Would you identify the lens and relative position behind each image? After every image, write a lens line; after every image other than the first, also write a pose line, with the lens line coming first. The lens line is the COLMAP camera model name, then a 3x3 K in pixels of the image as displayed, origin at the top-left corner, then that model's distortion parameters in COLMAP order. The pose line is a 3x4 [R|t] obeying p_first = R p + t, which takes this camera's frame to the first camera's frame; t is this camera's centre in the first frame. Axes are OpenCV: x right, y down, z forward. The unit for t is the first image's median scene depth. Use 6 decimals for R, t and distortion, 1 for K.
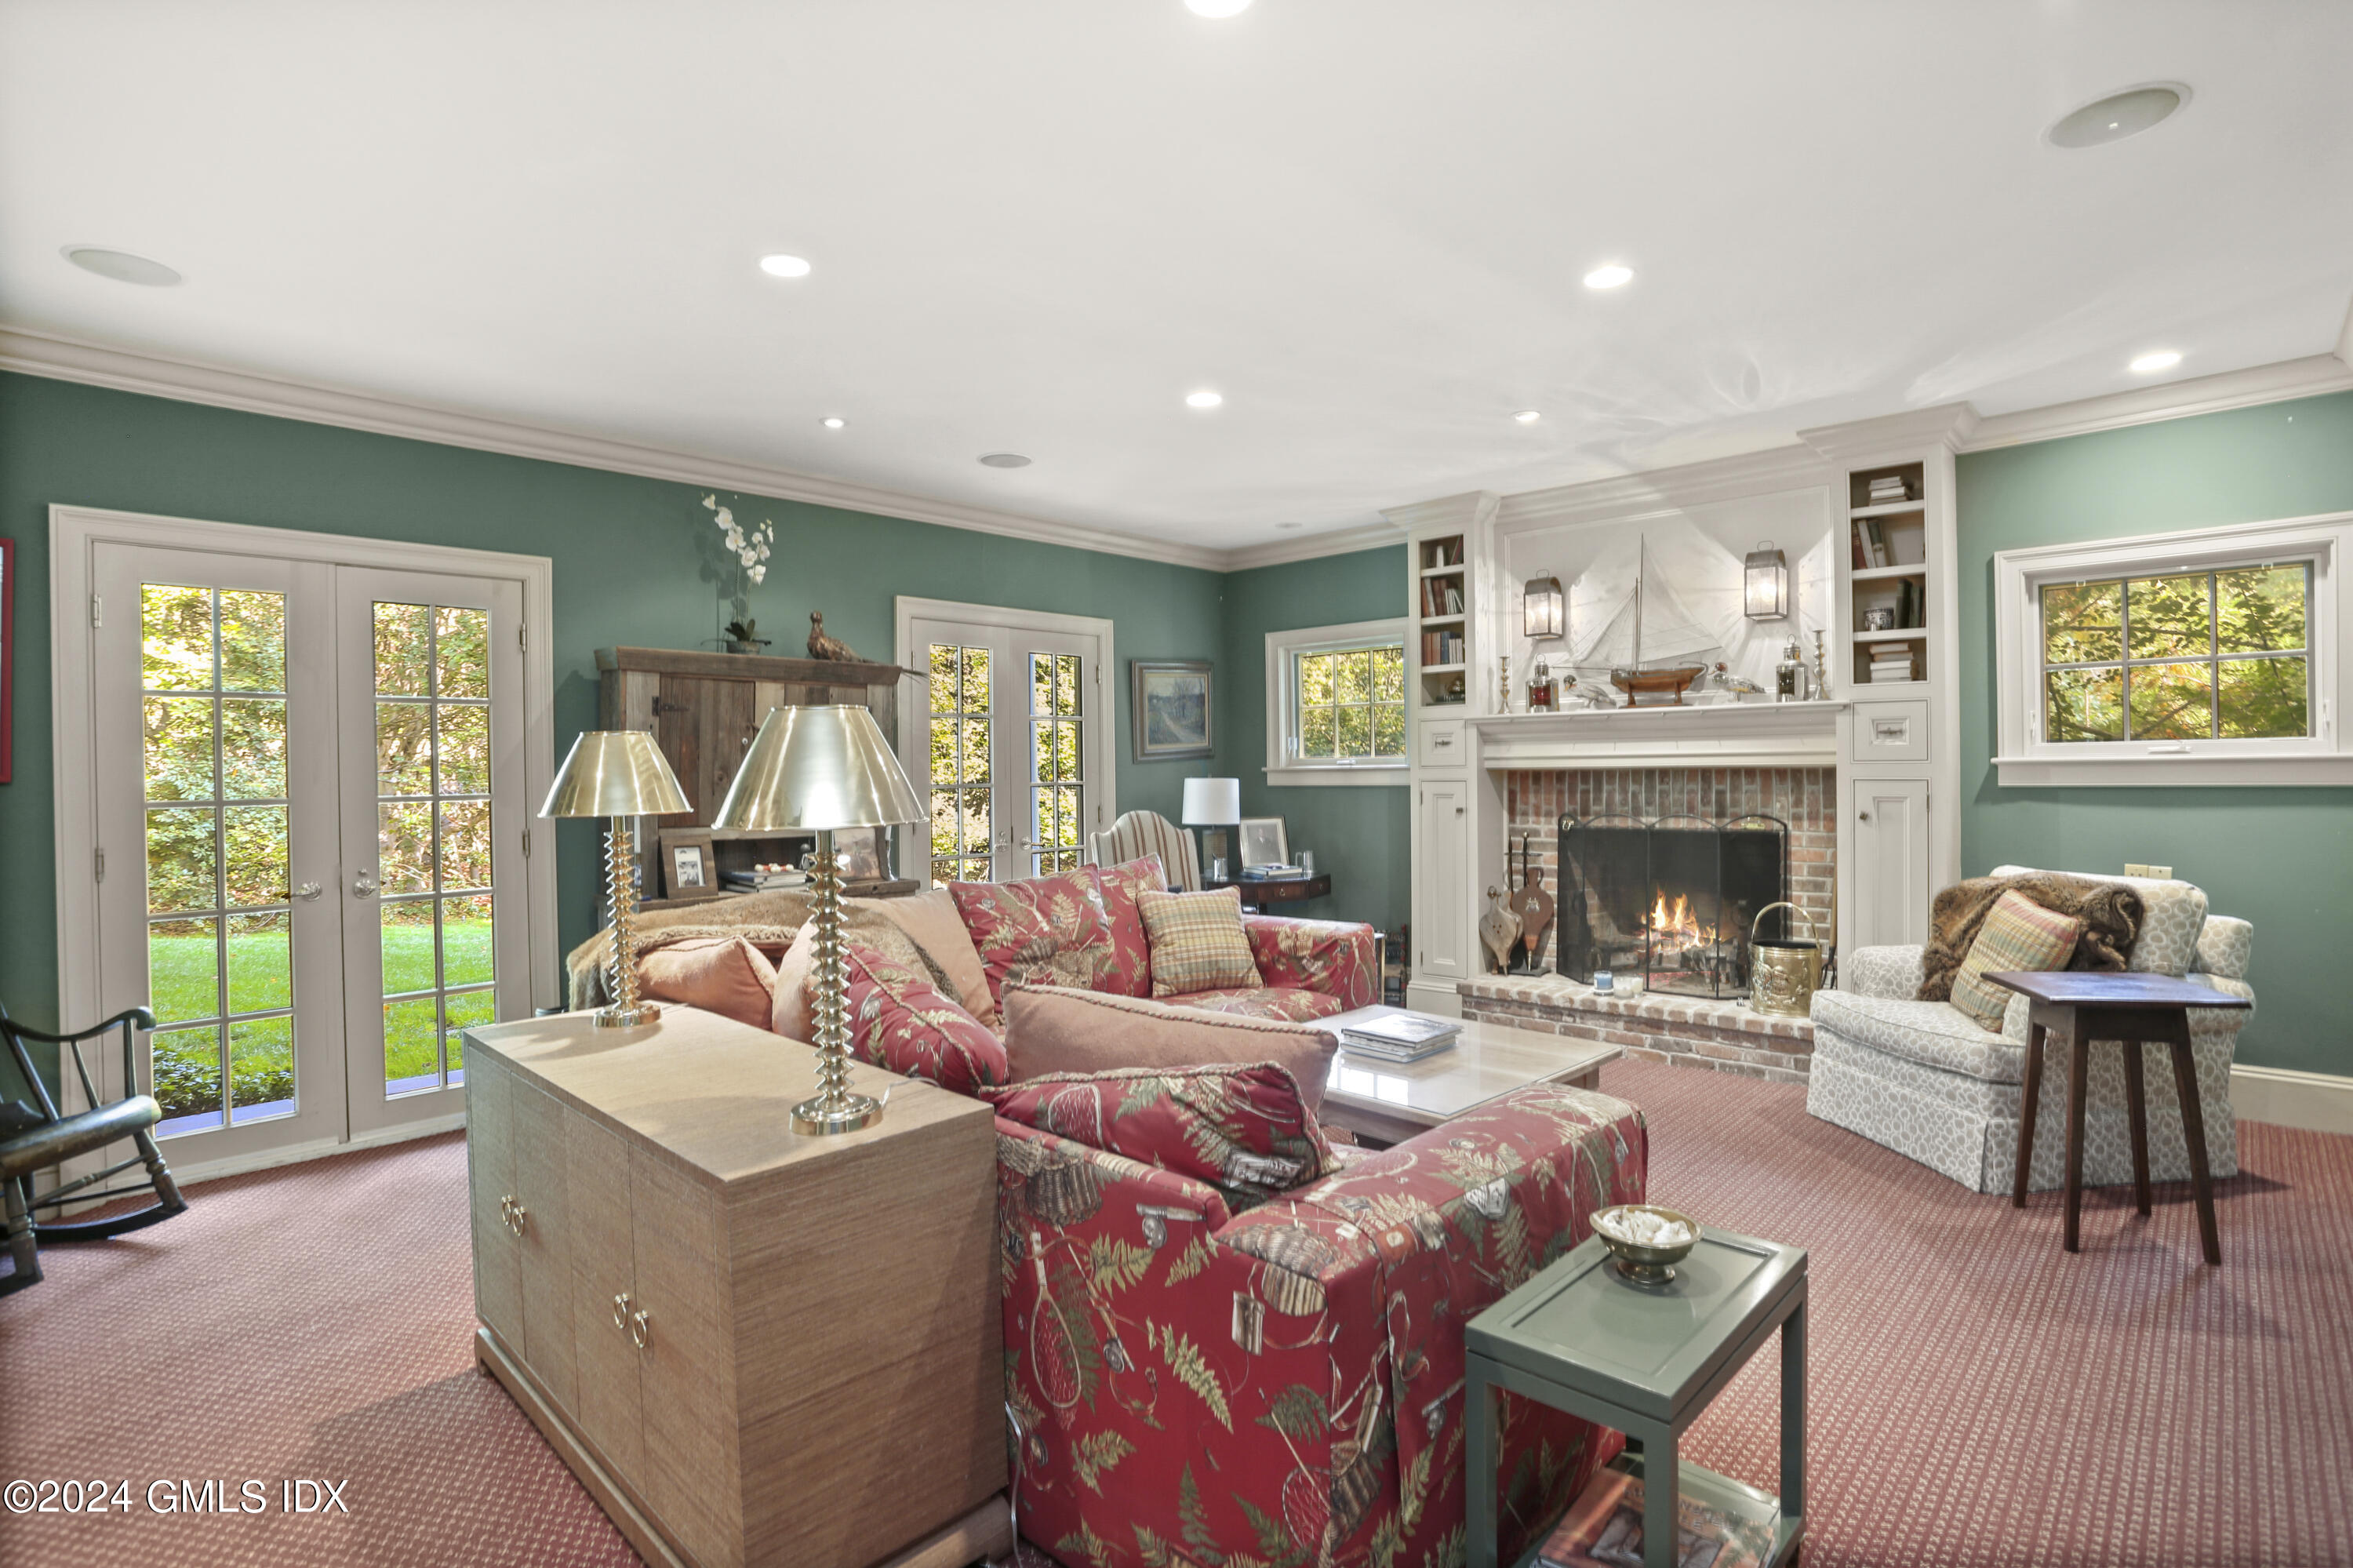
lens RADIAL K [[1133.5, 0, 1195.7], [0, 1133.5, 772.6], [0, 0, 1]] dist [-0.047296, 0.006238]
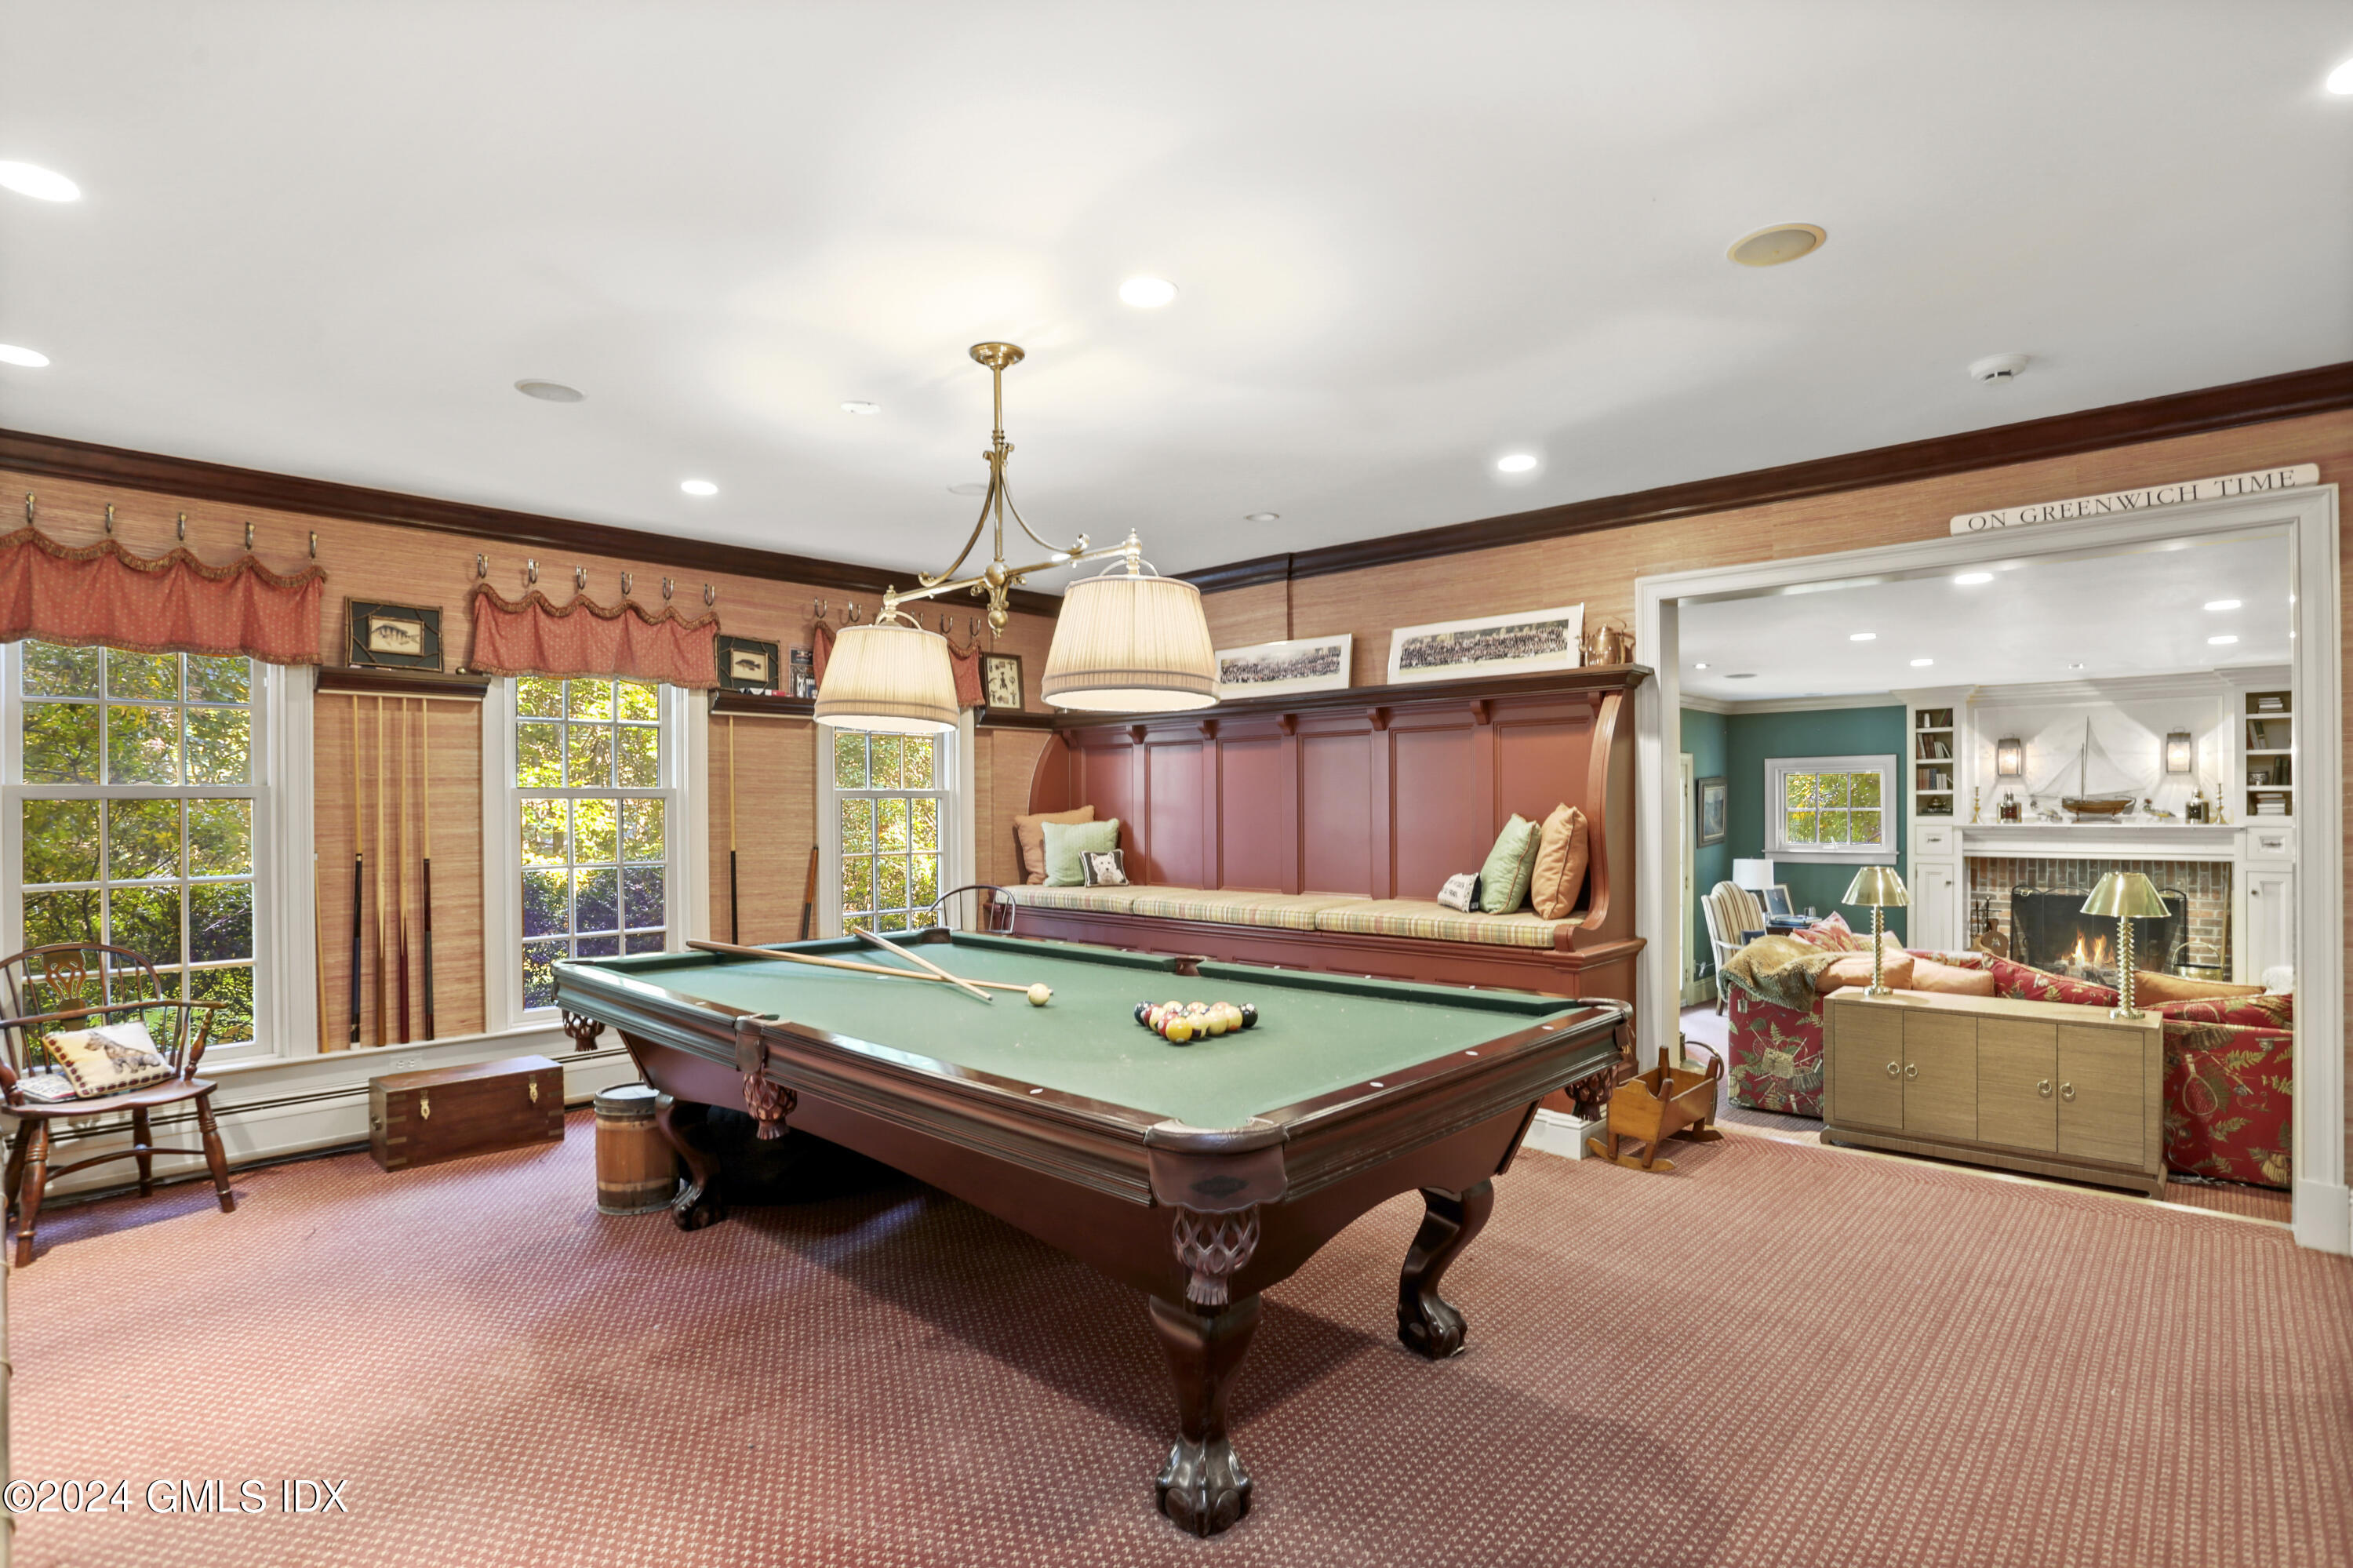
lens RADIAL K [[1133.5, 0, 1154.1], [0, 1133.5, 809.5], [0, 0, 1]] dist [-0.047296, 0.006238]
pose [[0.999904, 0.005350, -0.012782, -0.937546], [-0.005375, 0.999984, -0.001880, -0.065950], [0.012771, 0.001949, 0.999917, -0.615107]]
